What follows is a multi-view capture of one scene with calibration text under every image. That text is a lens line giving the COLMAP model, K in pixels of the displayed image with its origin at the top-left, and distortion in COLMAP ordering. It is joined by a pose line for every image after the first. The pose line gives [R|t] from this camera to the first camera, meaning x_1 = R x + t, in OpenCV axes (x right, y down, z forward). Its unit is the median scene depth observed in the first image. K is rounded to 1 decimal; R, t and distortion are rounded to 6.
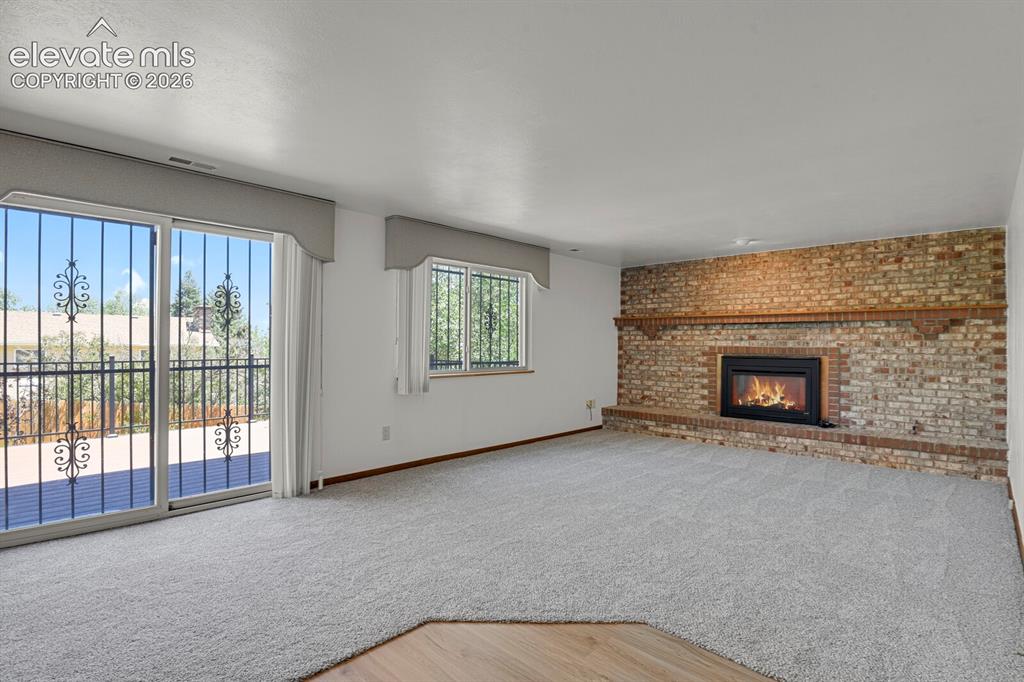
lens RADIAL K [[499.0, 0, 506.2], [0, 499.0, 337.9], [0, 0, 1]] dist [-0.028490, -0.000894]
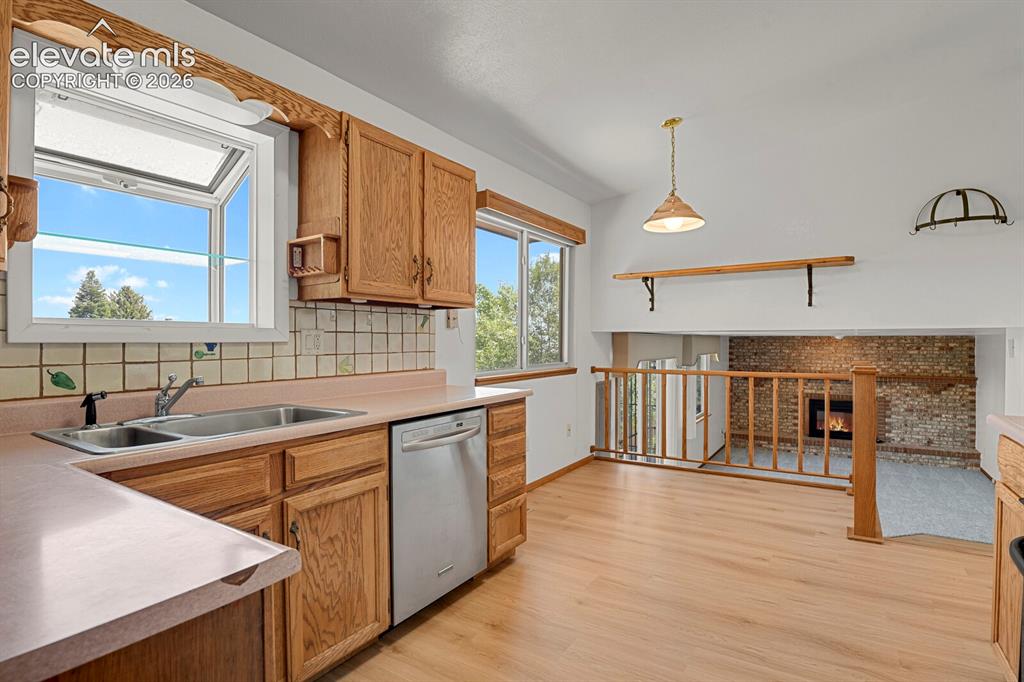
lens RADIAL K [[499.0, 0, 520.7], [0, 499.0, 343.8], [0, 0, 1]] dist [-0.028490, -0.000894]
pose [[0.981795, -0.005983, 0.189851, -0.994133], [0.004179, 0.999942, 0.009903, -0.206001], [-0.189899, -0.008929, 0.981763, -0.494933]]
